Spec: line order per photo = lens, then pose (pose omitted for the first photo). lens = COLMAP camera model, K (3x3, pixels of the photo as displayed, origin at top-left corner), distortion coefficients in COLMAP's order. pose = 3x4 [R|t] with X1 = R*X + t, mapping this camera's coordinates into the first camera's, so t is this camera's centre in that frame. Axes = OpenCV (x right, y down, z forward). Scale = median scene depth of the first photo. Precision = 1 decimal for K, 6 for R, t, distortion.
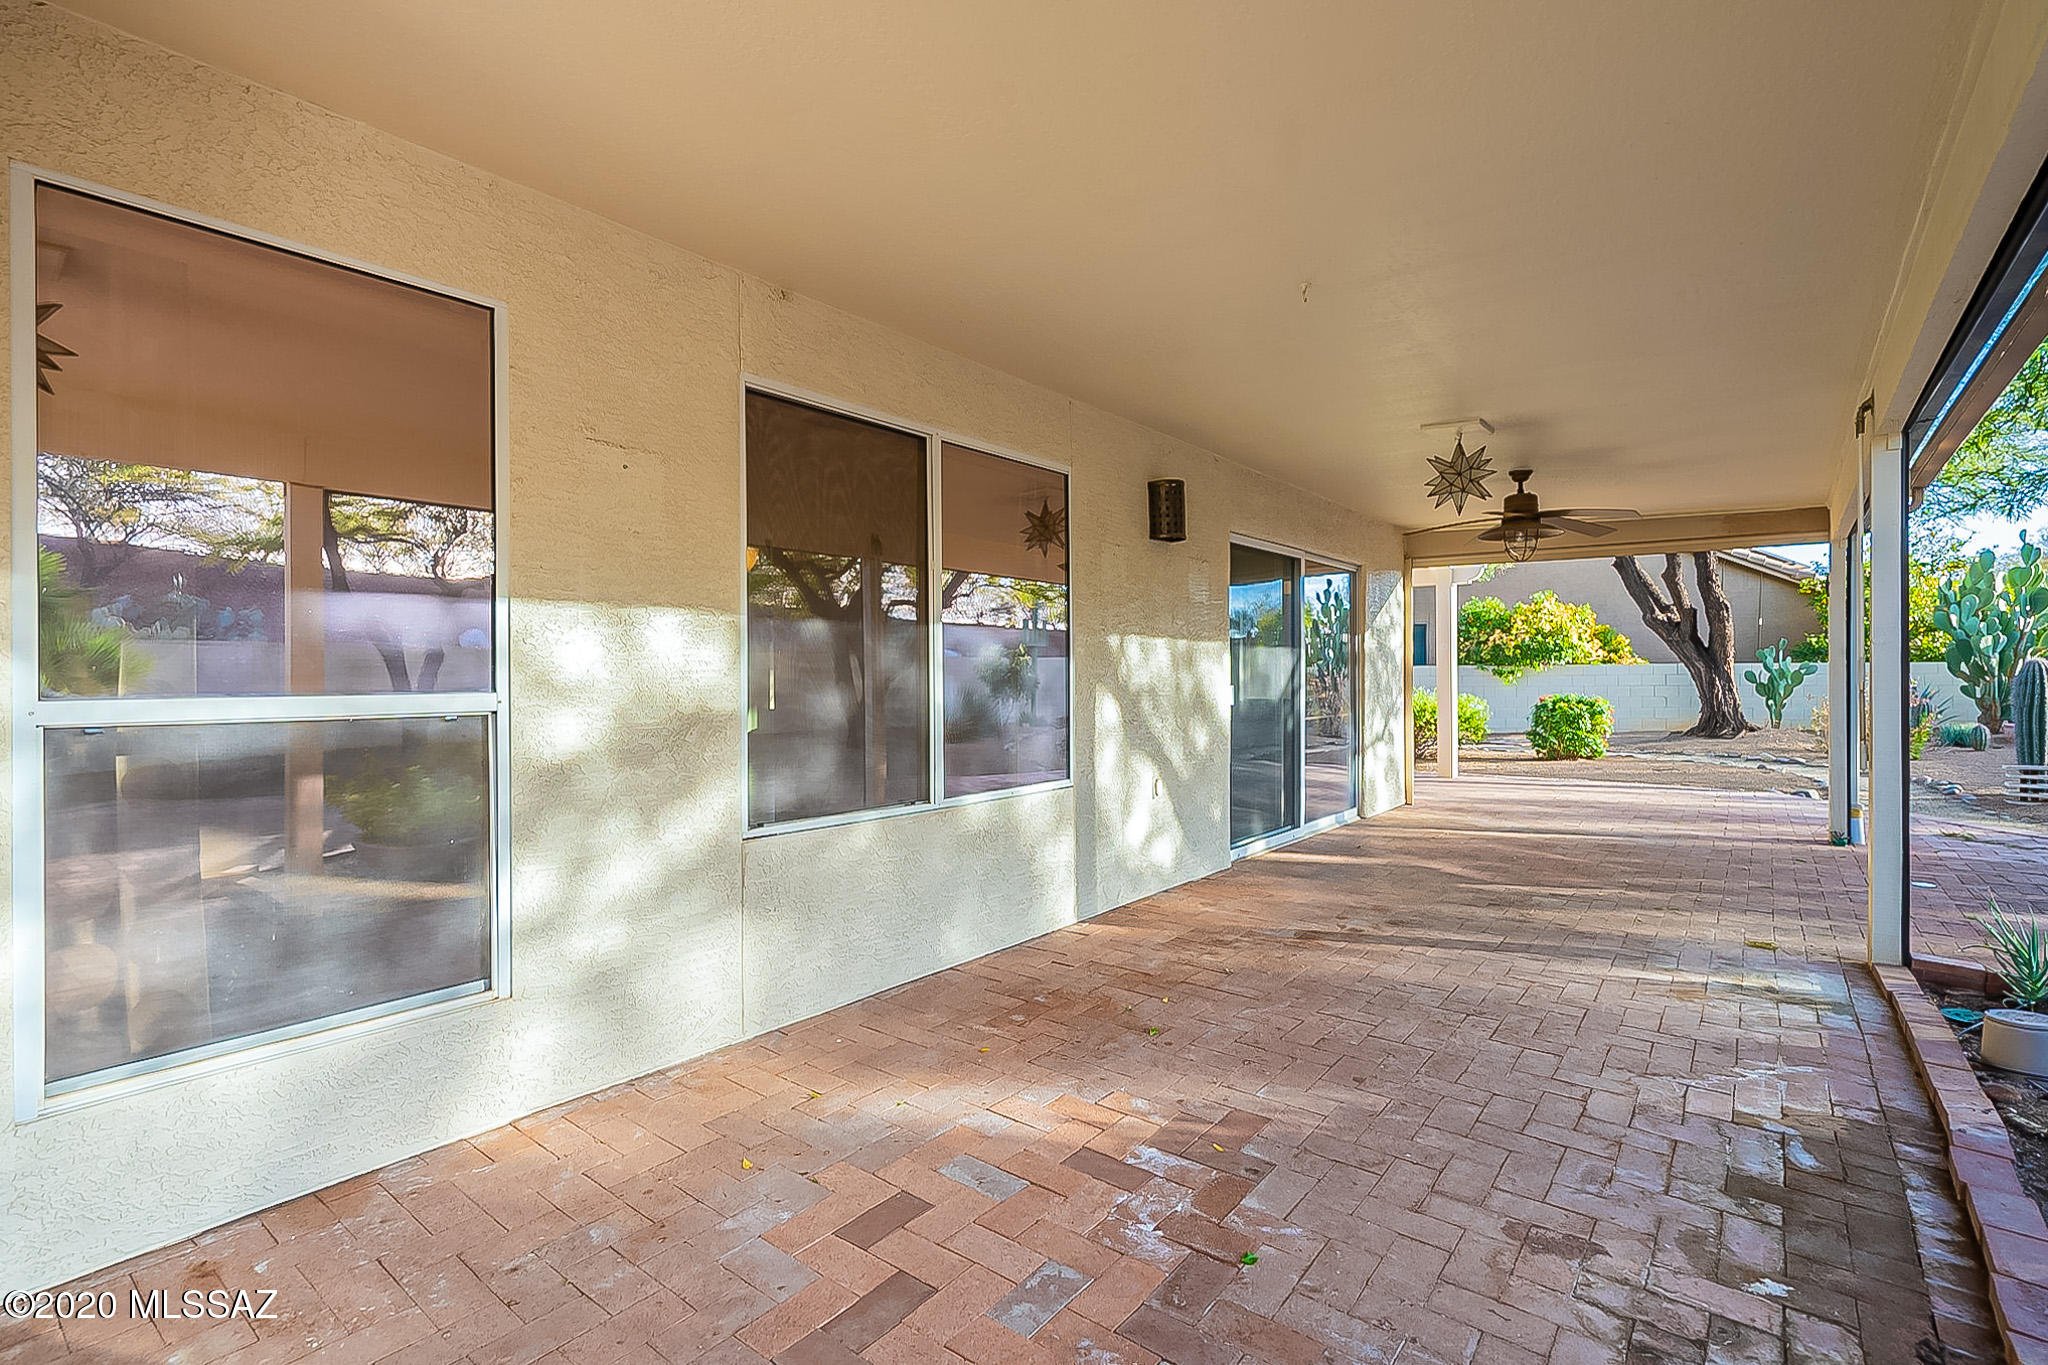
lens RADIAL K [[951.3, 0, 1024.0], [0, 951.3, 682.5], [0, 0, 1]] dist [0.000902, 0.000116]
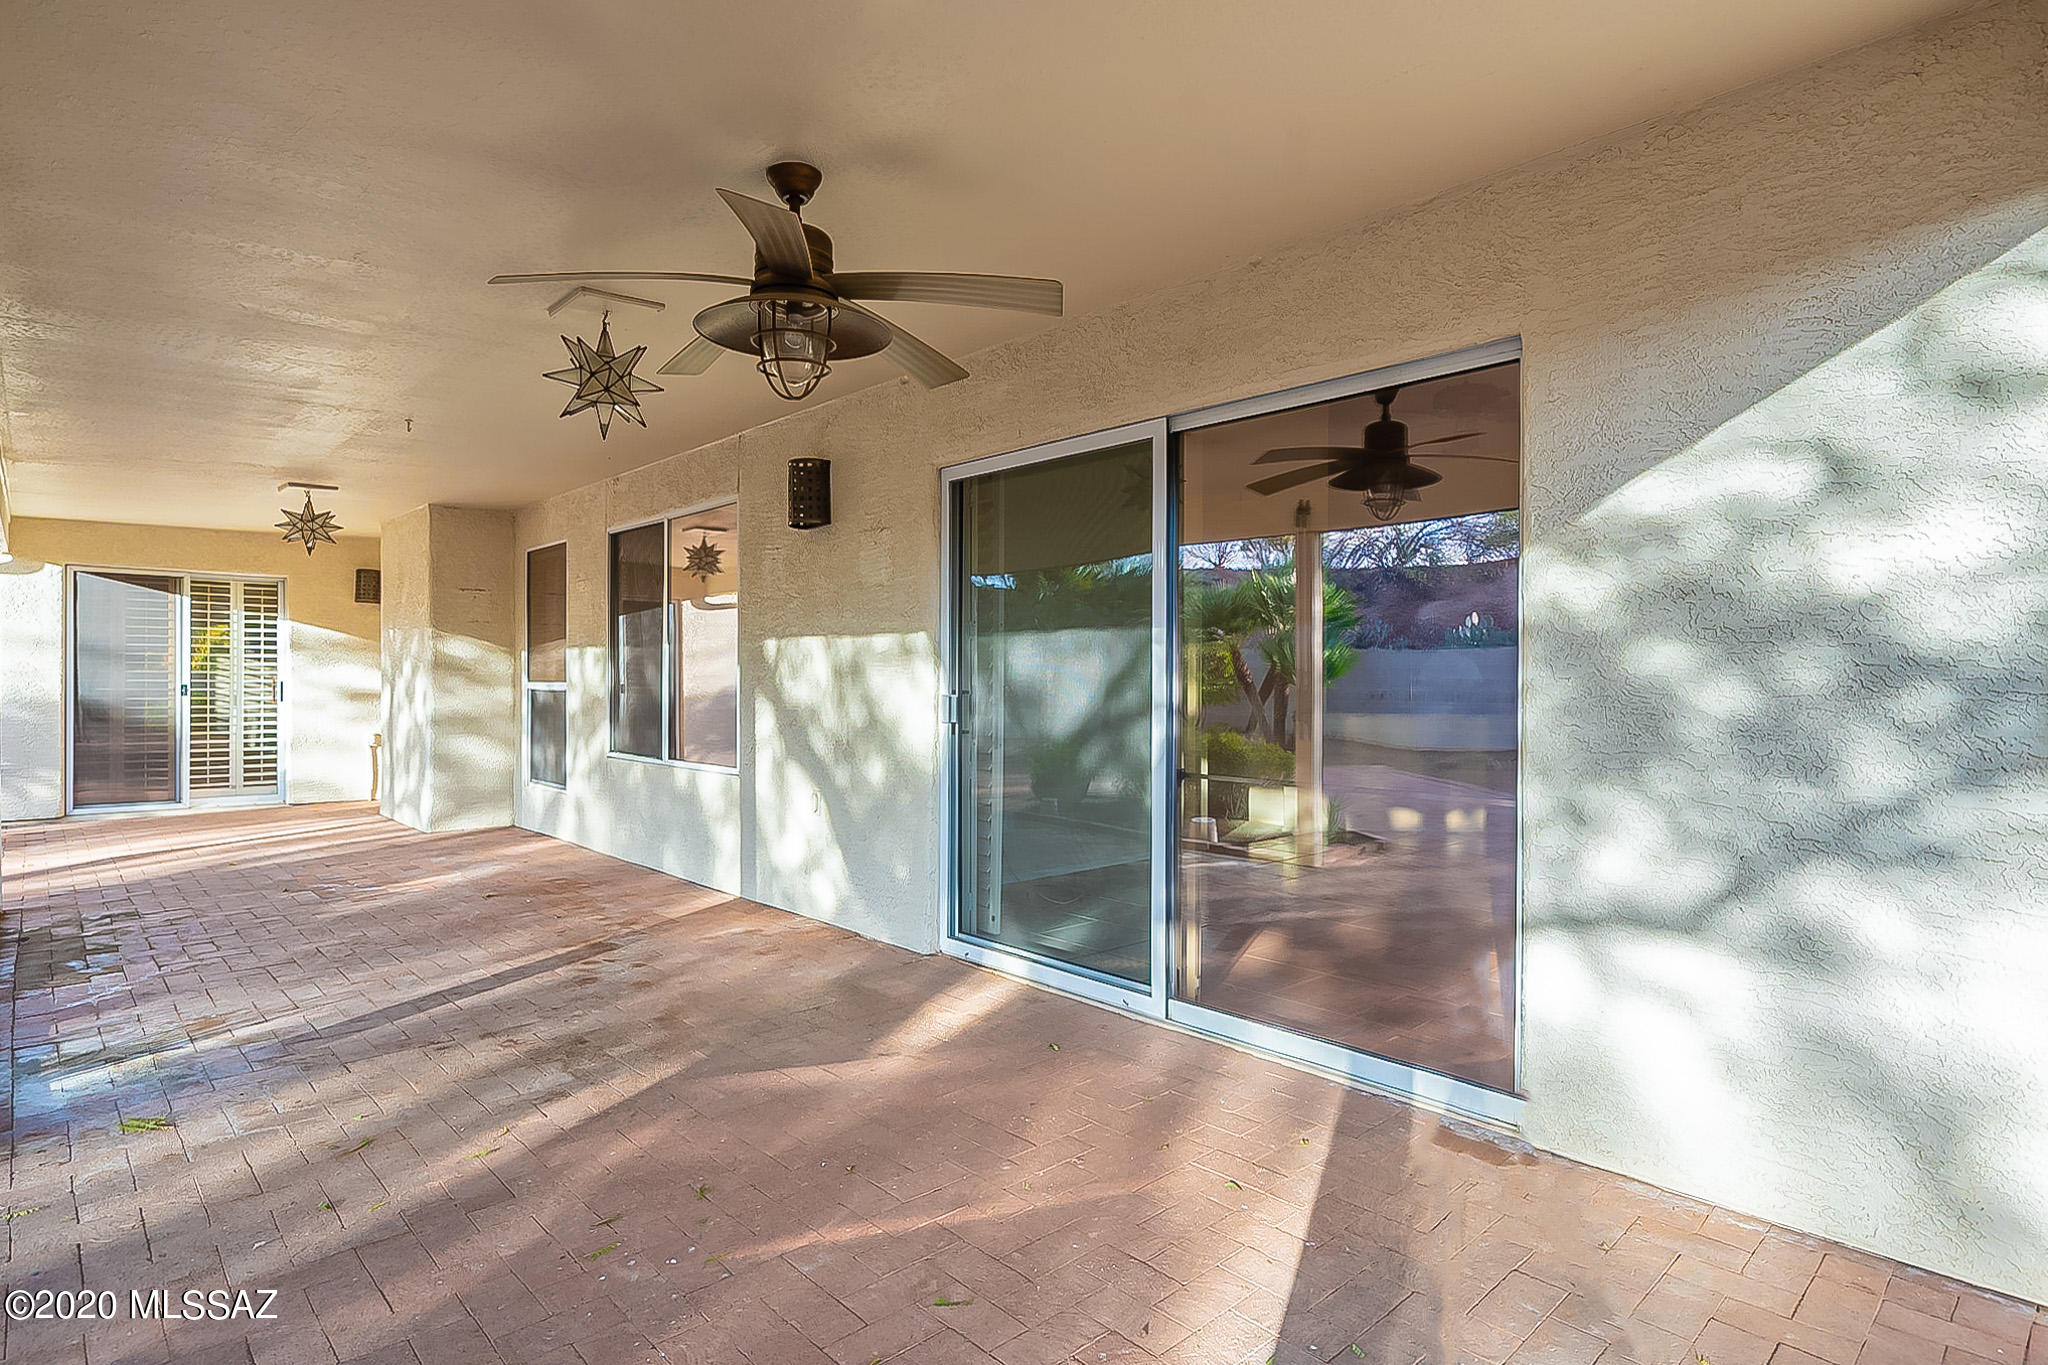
lens RADIAL K [[1060.8, 0, 1024.0], [0, 1060.8, 682.5], [0, 0, 1]] dist [-0.014321, 0.000571]
pose [[-0.151289, -0.001019, -0.988489, 1.491363], [-0.020552, 0.999787, 0.002115, -0.016976], [0.988276, 0.020636, -0.151278, 1.821585]]
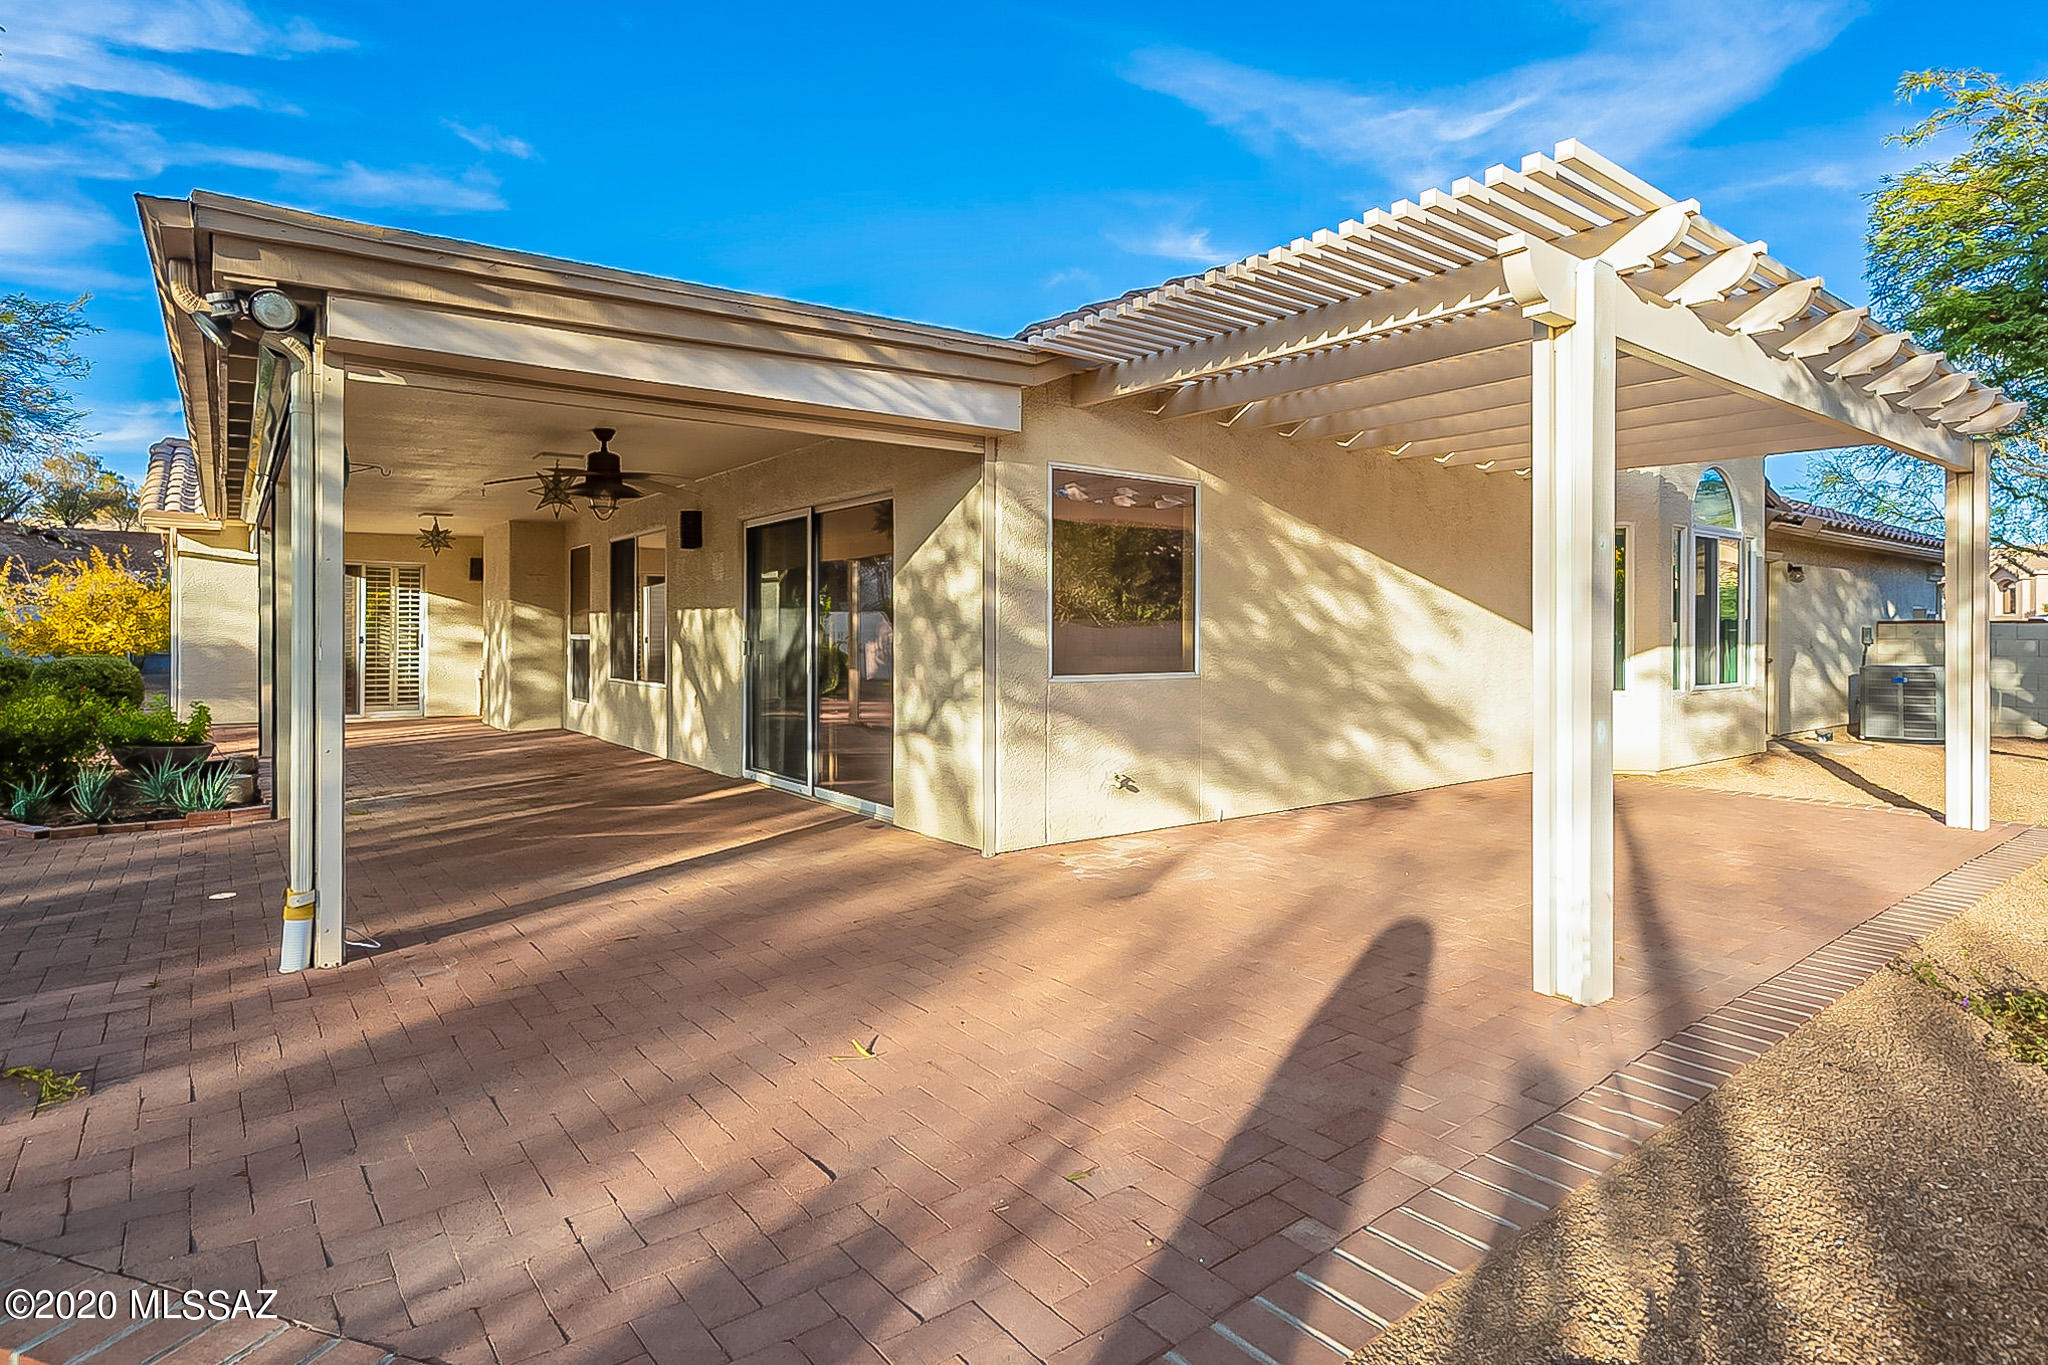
lens RADIAL K [[1048.0, 0, 1027.8], [0, 1048.0, 620.3], [0, 0, 1]] dist [-0.037376, -0.000458]
pose [[-0.240794, -0.014139, -0.970473, 2.323763], [-0.018981, 0.999771, -0.009856, -0.032645], [0.970391, 0.016048, -0.241007, 2.664690]]
